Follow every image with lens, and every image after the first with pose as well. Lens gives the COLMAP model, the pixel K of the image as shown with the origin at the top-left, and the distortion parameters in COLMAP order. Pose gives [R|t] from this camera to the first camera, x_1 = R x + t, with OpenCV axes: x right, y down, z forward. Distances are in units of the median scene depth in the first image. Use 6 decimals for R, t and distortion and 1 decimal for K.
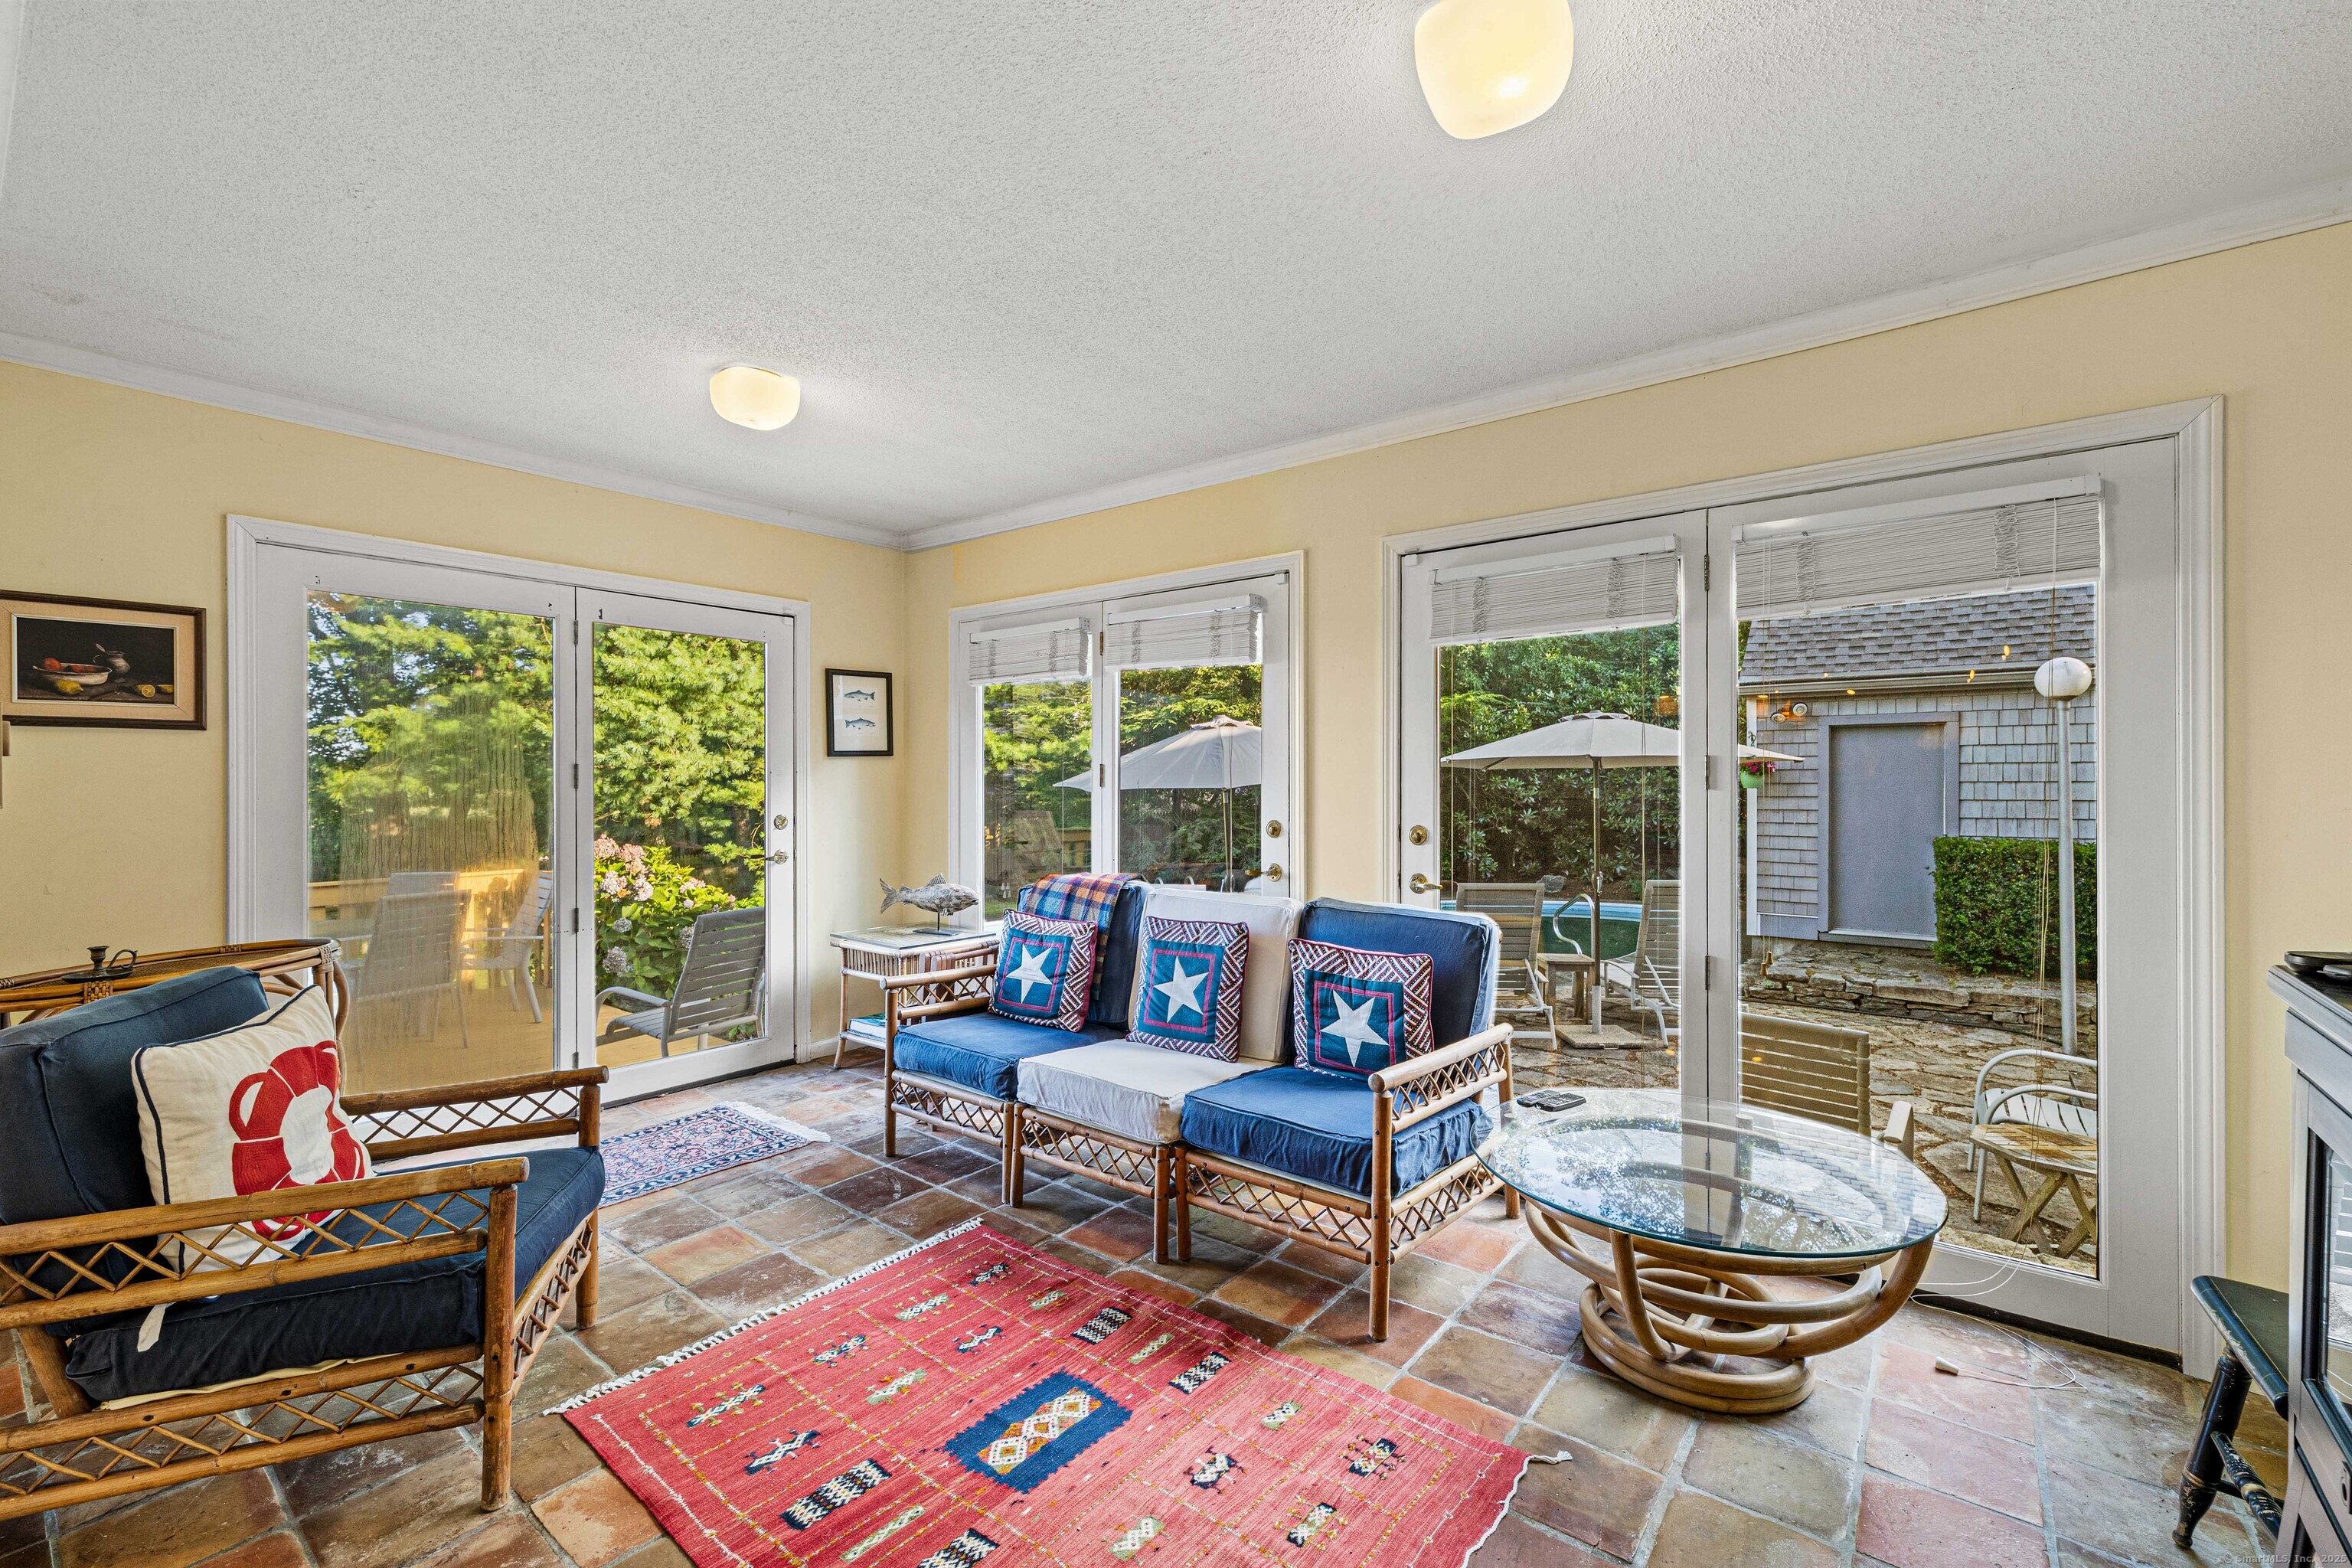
lens RADIAL K [[995.4, 0, 1159.2], [0, 995.4, 776.7], [0, 0, 1]] dist [0.003539, 0.001066]
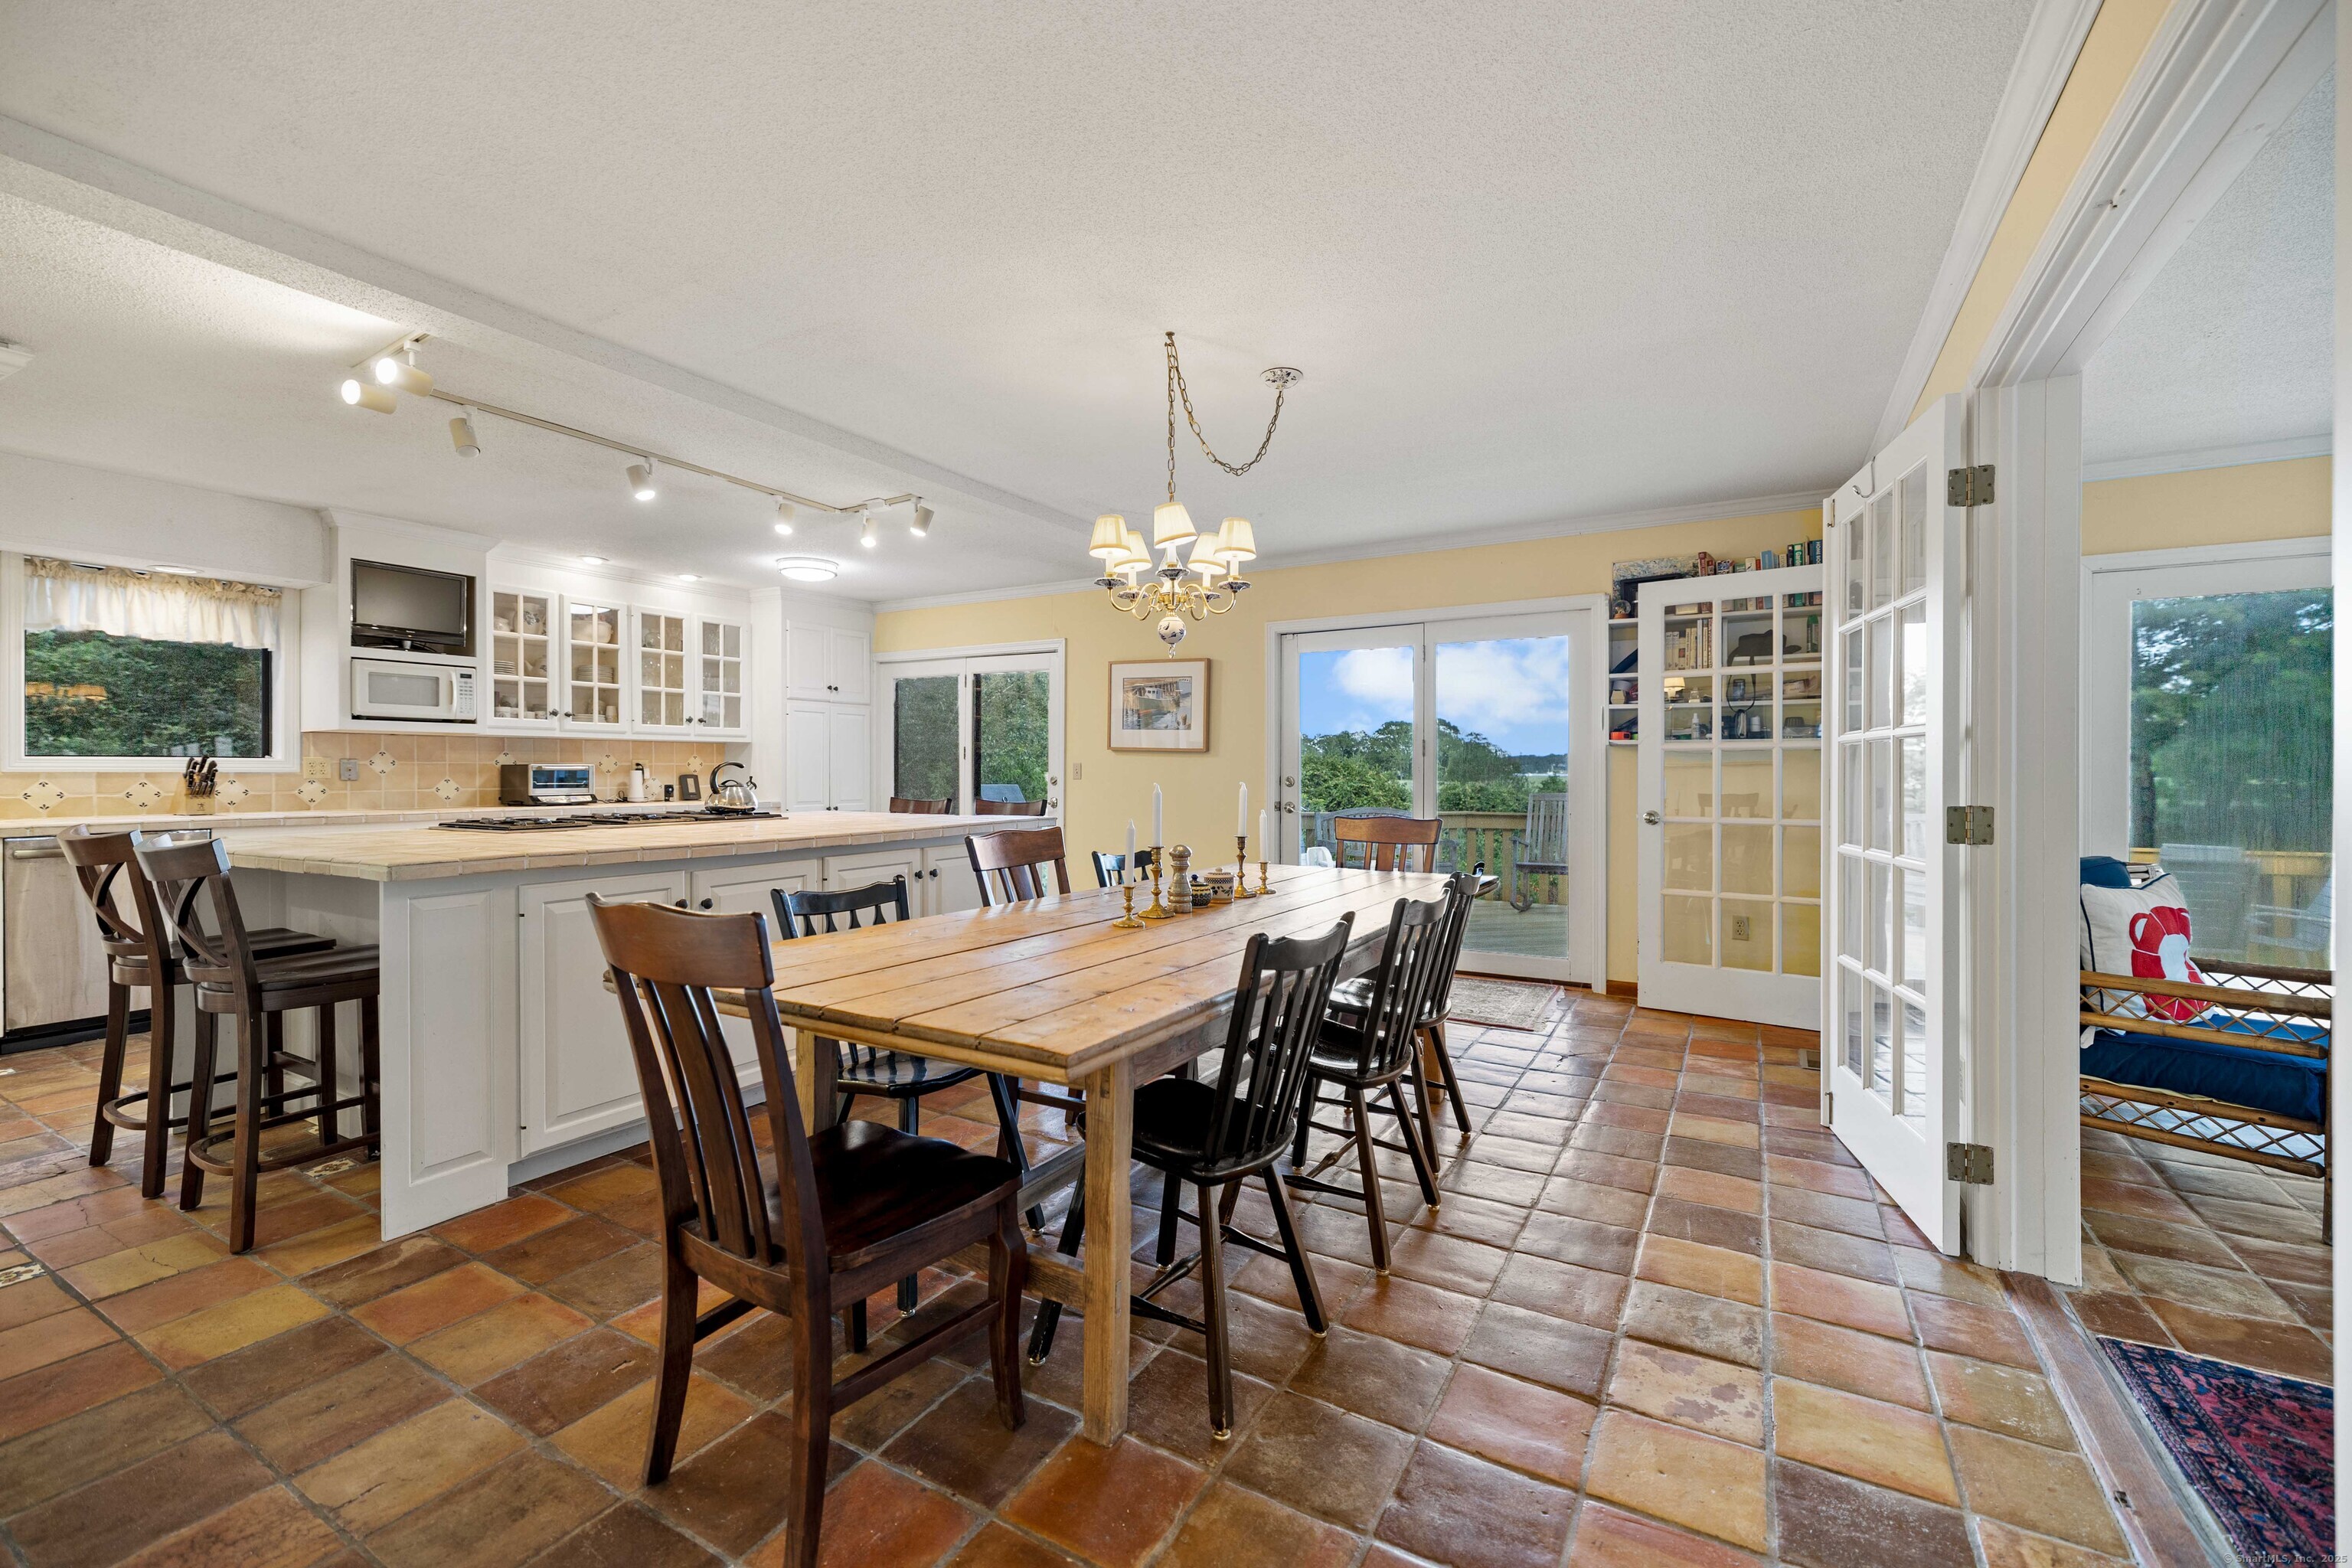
lens RADIAL K [[995.4, 0, 1159.3], [0, 995.4, 772.4], [0, 0, 1]] dist [0.003539, 0.001066]
pose [[0.145009, 0.005080, -0.989417, 0.383070], [0.000389, 0.999986, 0.005191, 0.044345], [0.989430, -0.001138, 0.145005, -0.658326]]
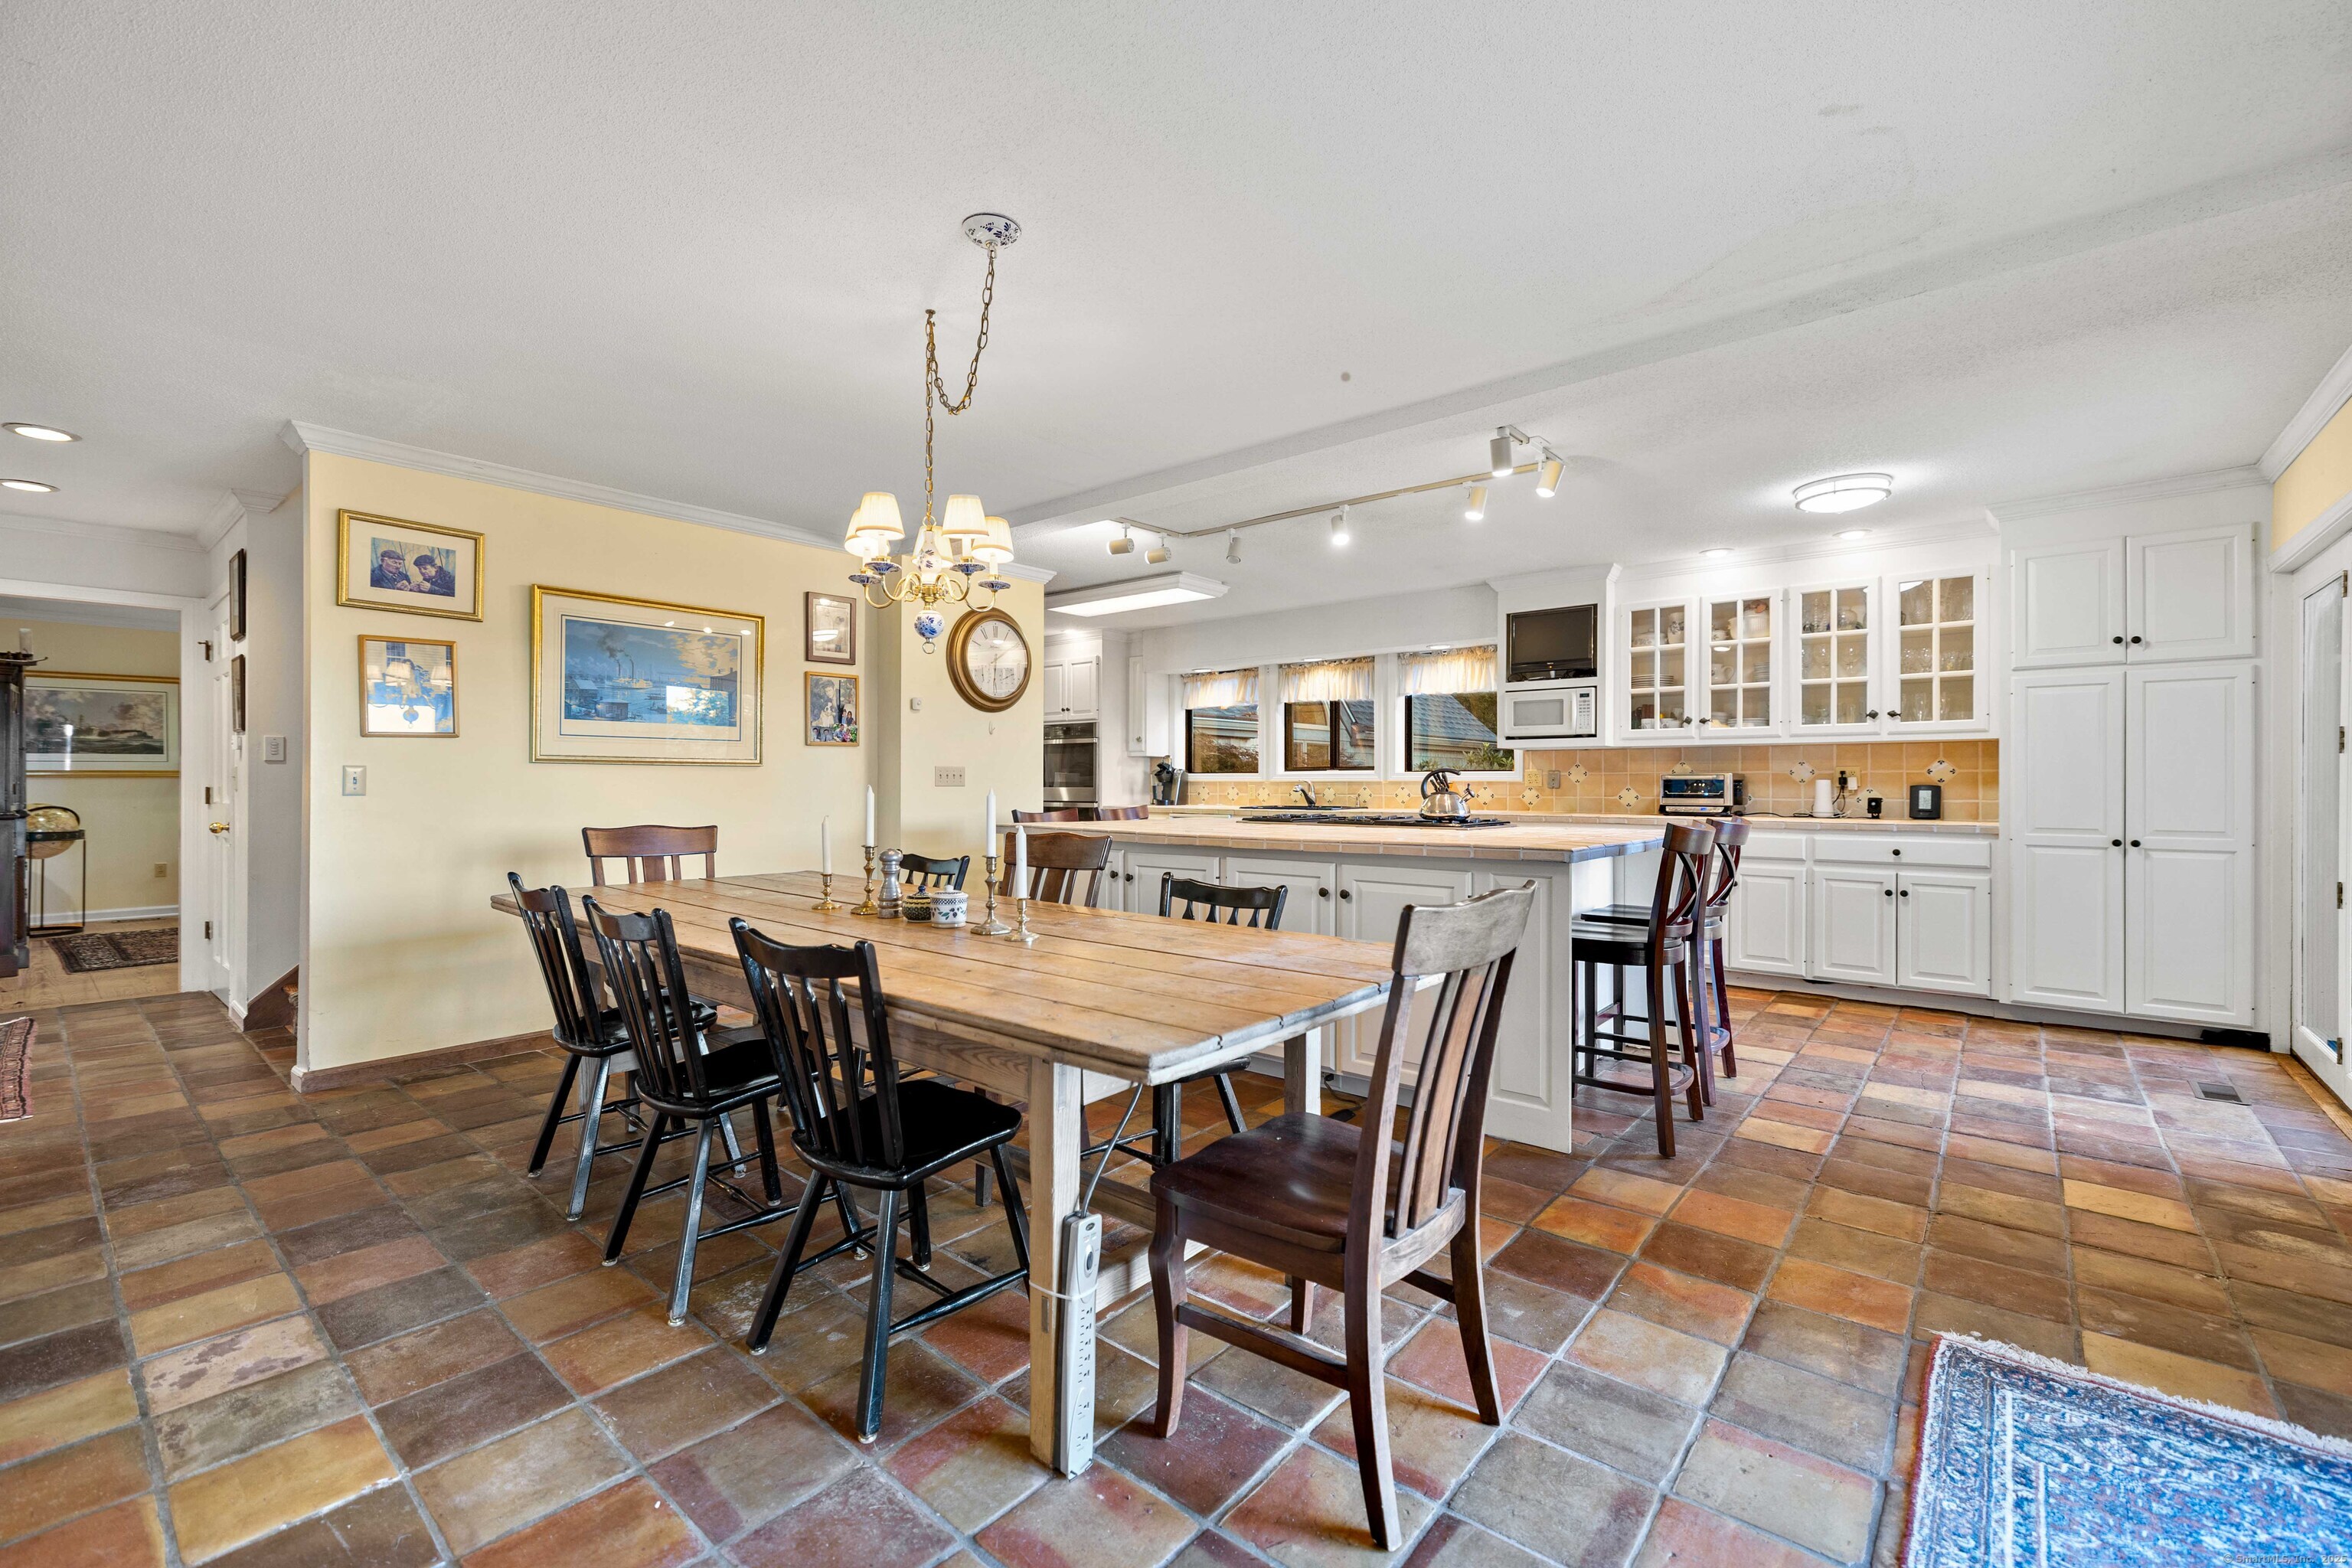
lens RADIAL K [[995.4, 0, 1170.8], [0, 995.4, 777.5], [0, 0, 1]] dist [0.003539, 0.001066]
pose [[-0.999758, 0.001485, 0.021938, -1.255465], [0.001324, 0.999972, -0.007348, 0.064288], [-0.021949, -0.007318, -0.999732, 0.795102]]
